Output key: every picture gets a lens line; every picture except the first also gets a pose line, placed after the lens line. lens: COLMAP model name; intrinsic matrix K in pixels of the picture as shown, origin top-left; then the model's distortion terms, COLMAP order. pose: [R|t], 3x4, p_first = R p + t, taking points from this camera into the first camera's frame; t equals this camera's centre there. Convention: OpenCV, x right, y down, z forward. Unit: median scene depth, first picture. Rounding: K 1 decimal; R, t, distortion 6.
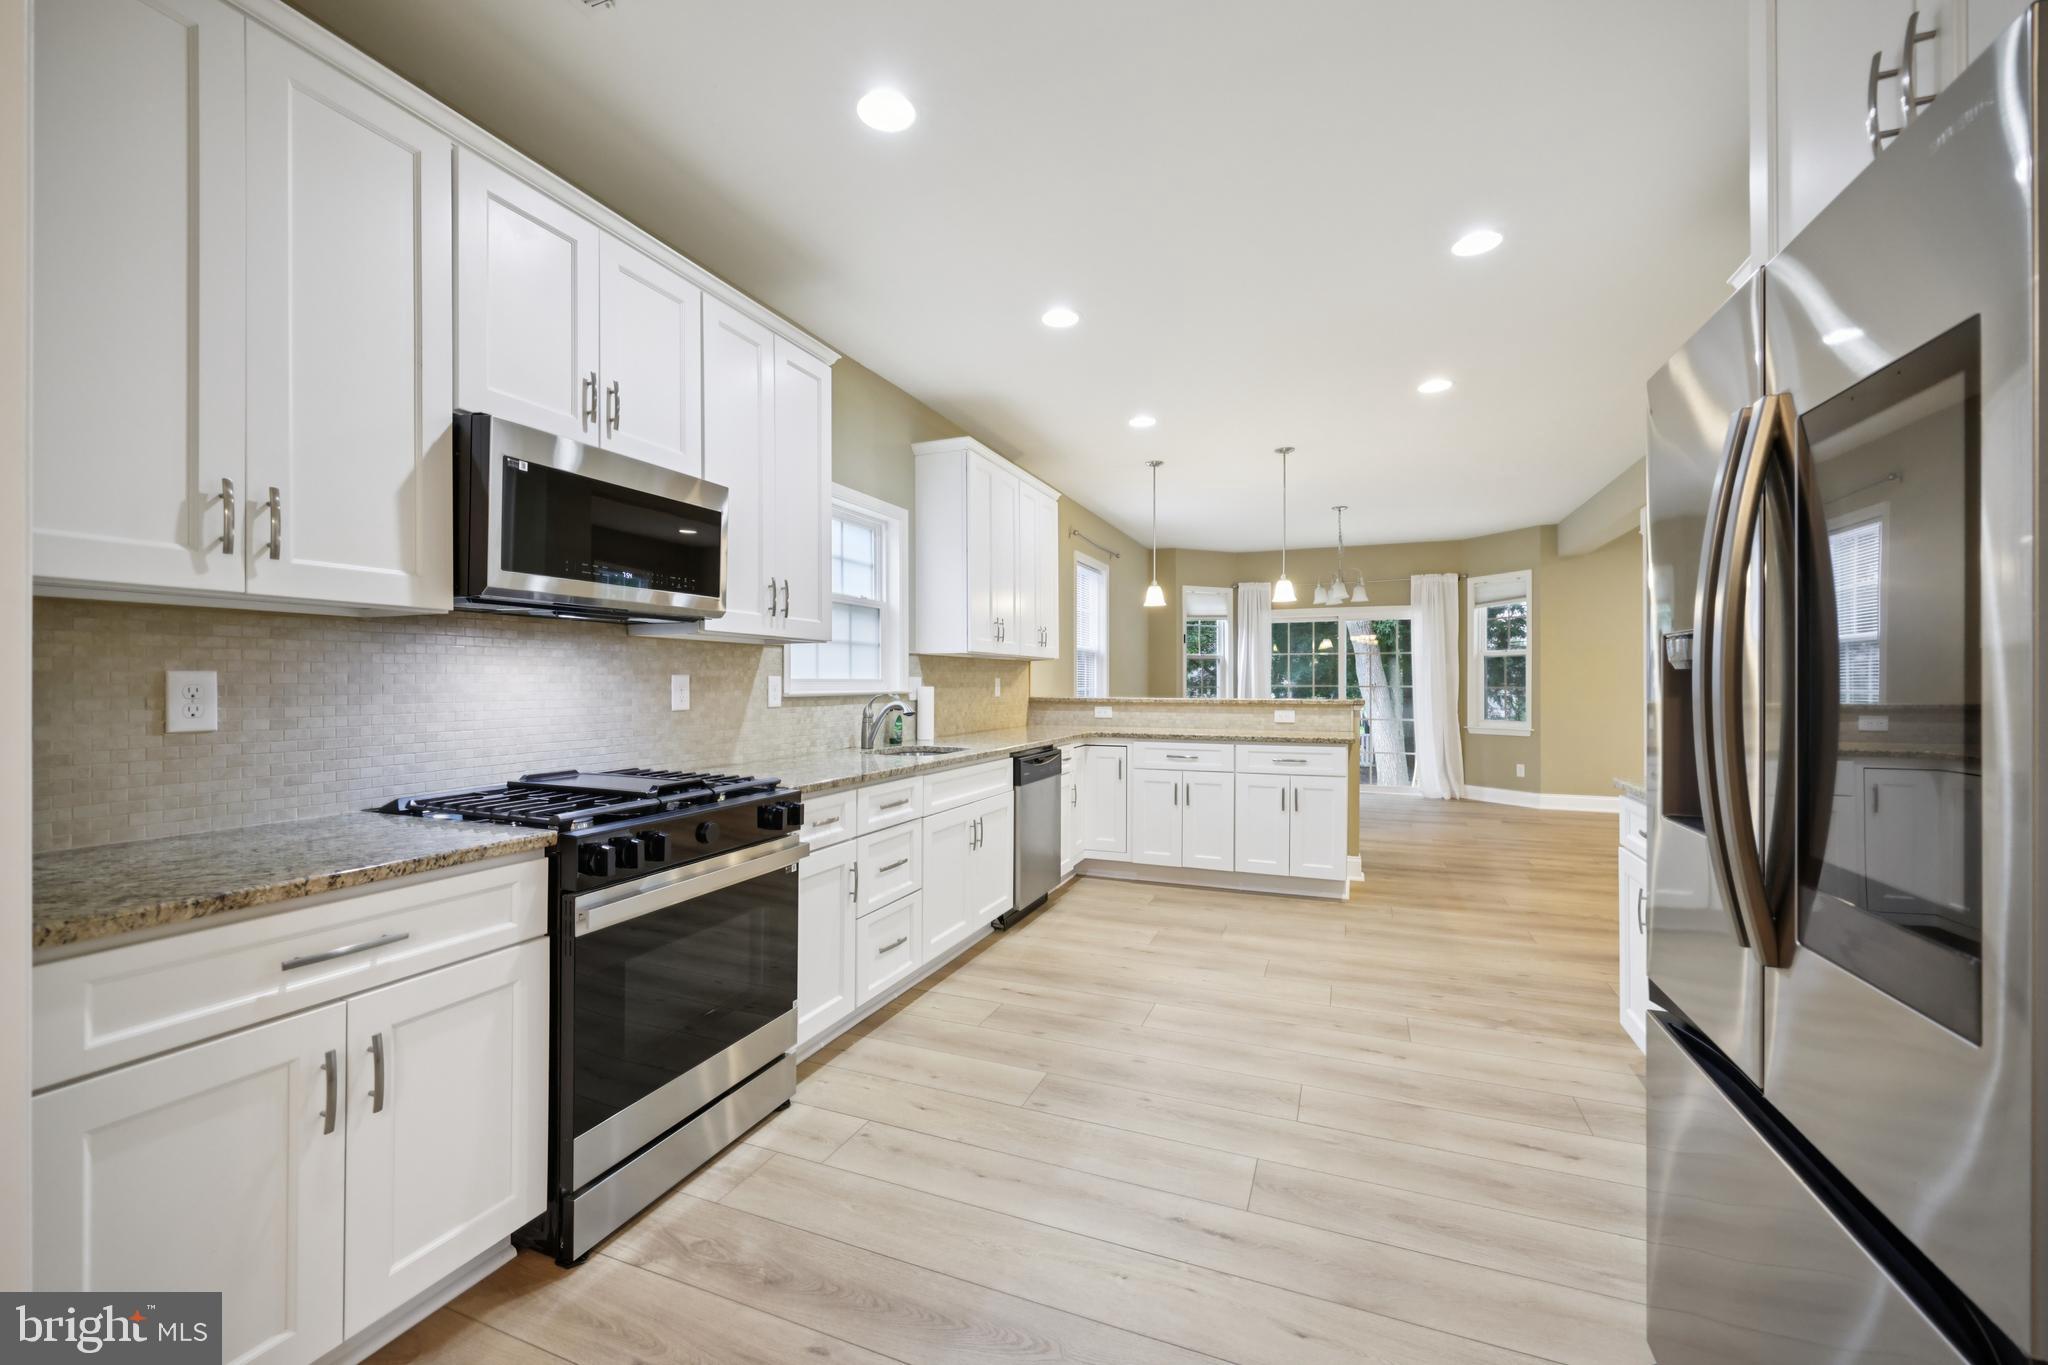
lens RADIAL K [[825.8, 0, 1013.7], [0, 825.8, 682.0], [0, 0, 1]] dist [0.003969, 0.000679]
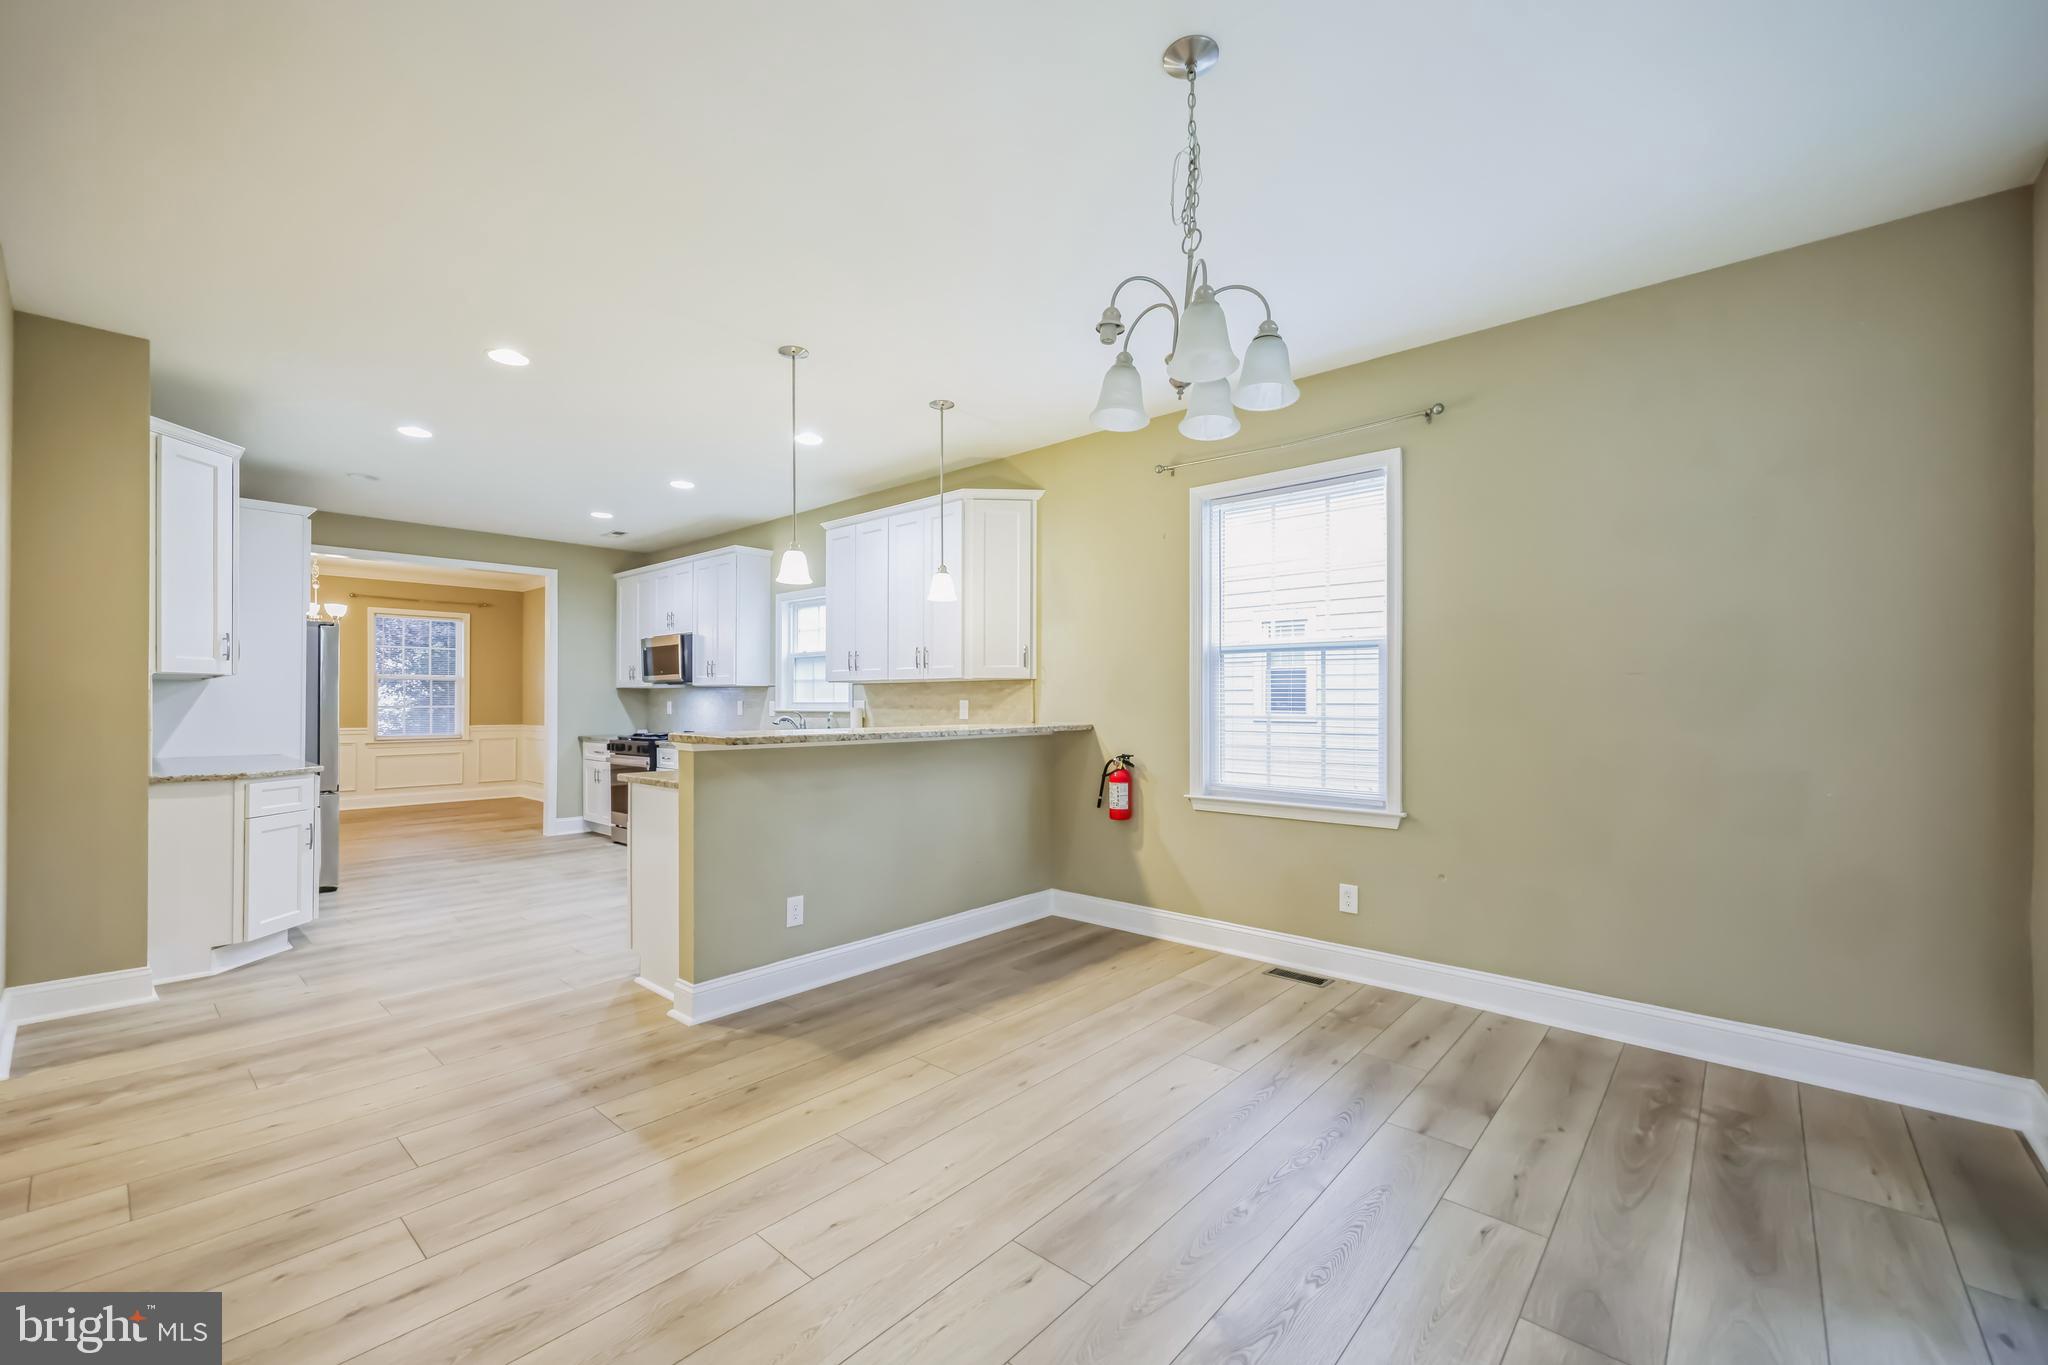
lens RADIAL K [[825.8, 0, 1004.2], [0, 825.8, 700.2], [0, 0, 1]] dist [0.003969, 0.000679]
pose [[-0.335746, -0.005463, -0.941937, 1.429757], [-0.001150, 0.999985, -0.005389, 0.001454], [0.941952, -0.000726, -0.335747, 2.216930]]
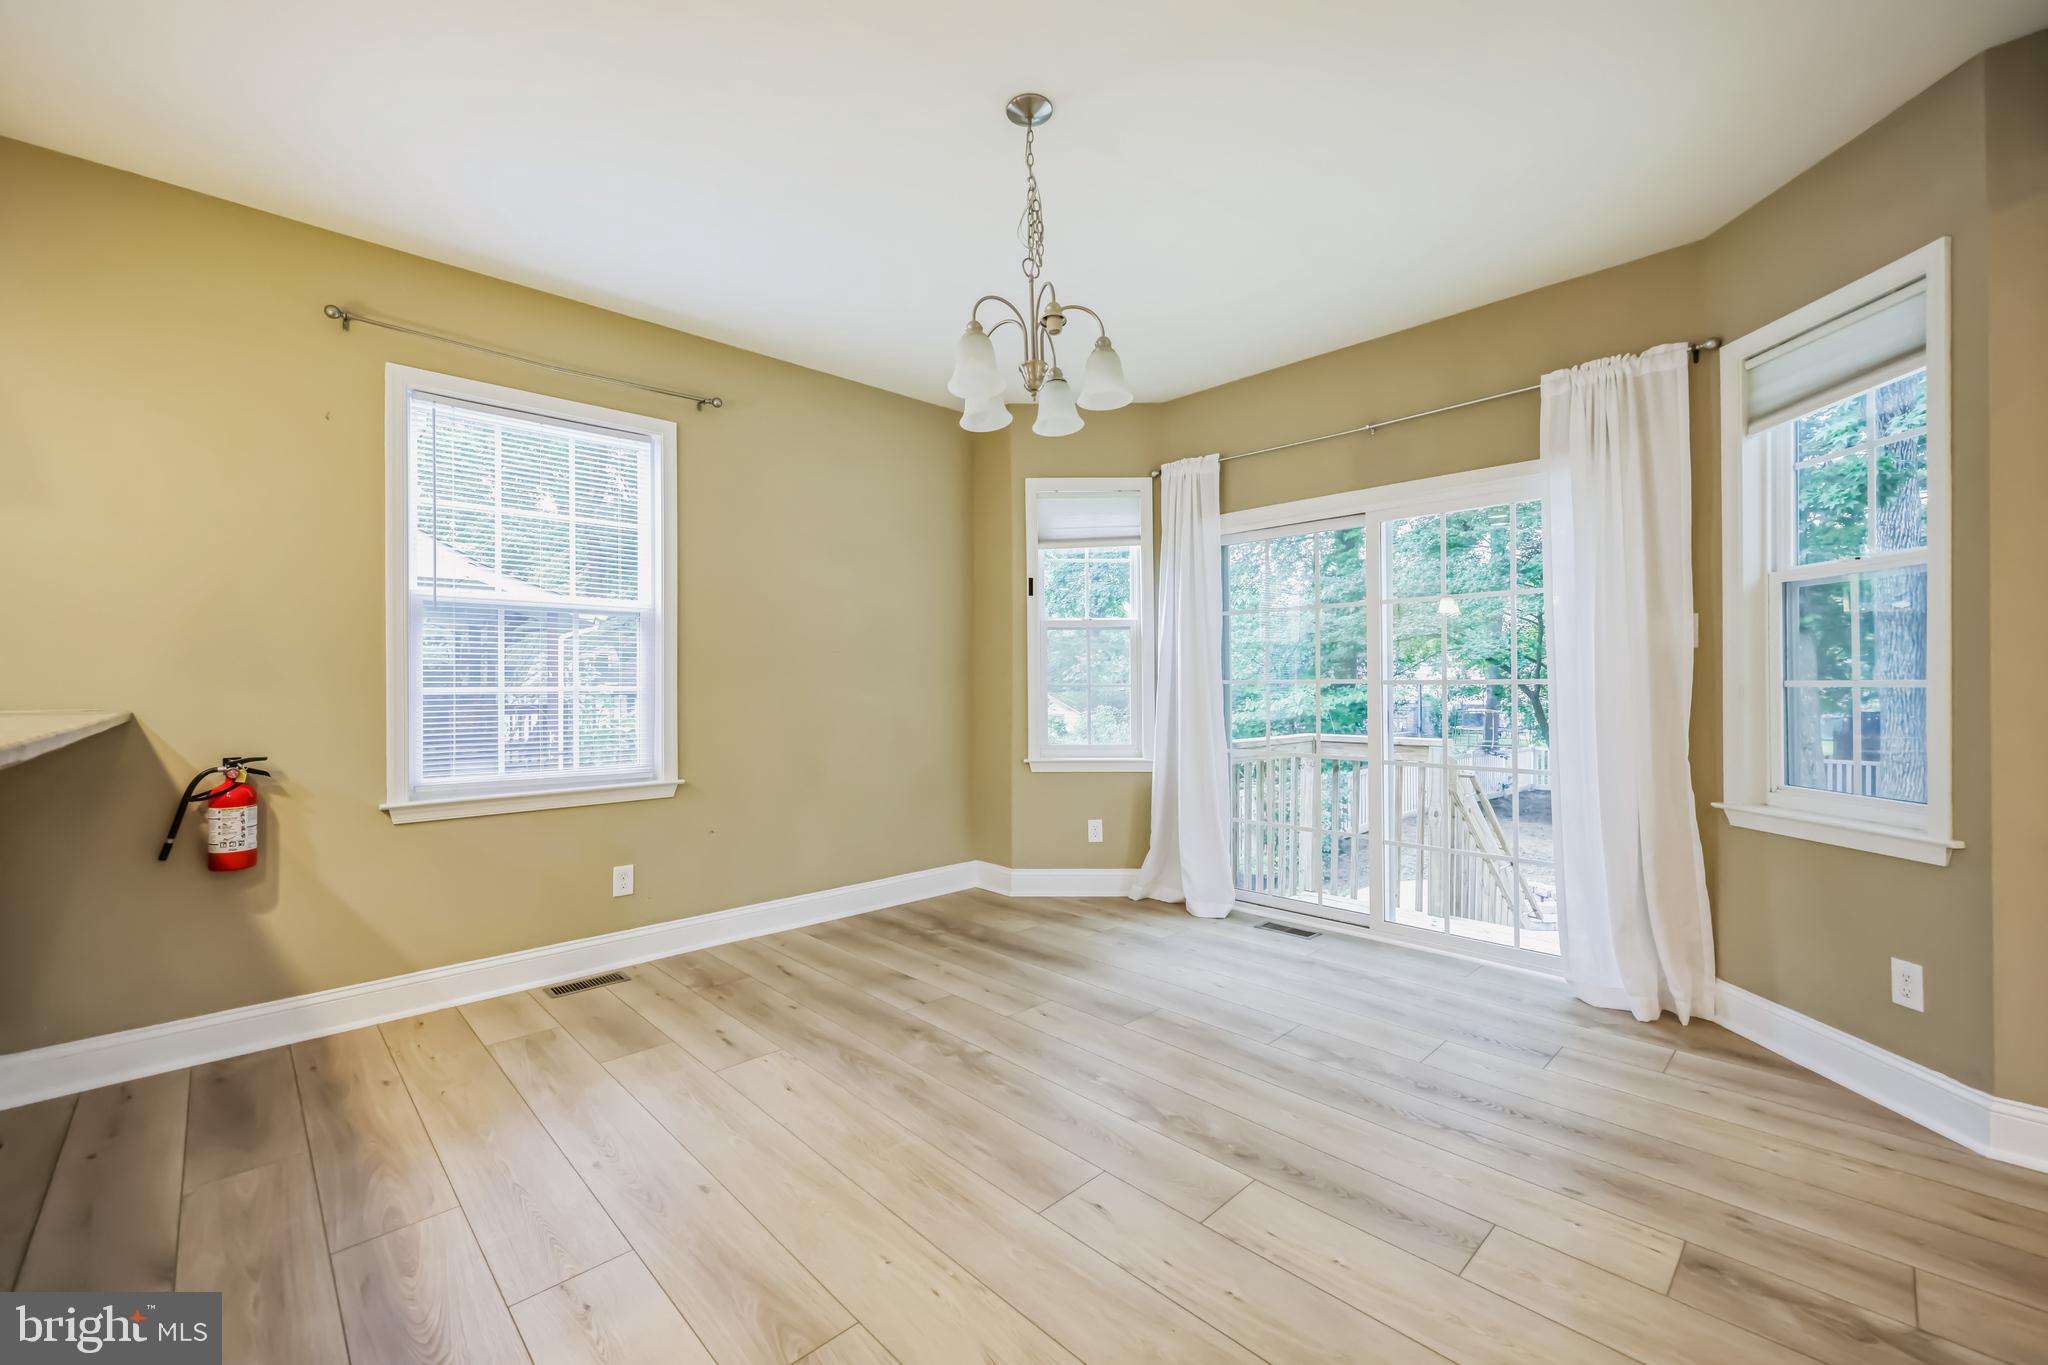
lens RADIAL K [[825.8, 0, 1018.3], [0, 825.8, 677.8], [0, 0, 1]] dist [0.003969, 0.000679]
pose [[0.913724, -0.005496, -0.406297, 1.113211], [0.004517, 0.999984, -0.003369, 0.010658], [0.406309, 0.001243, 0.913735, 1.532513]]
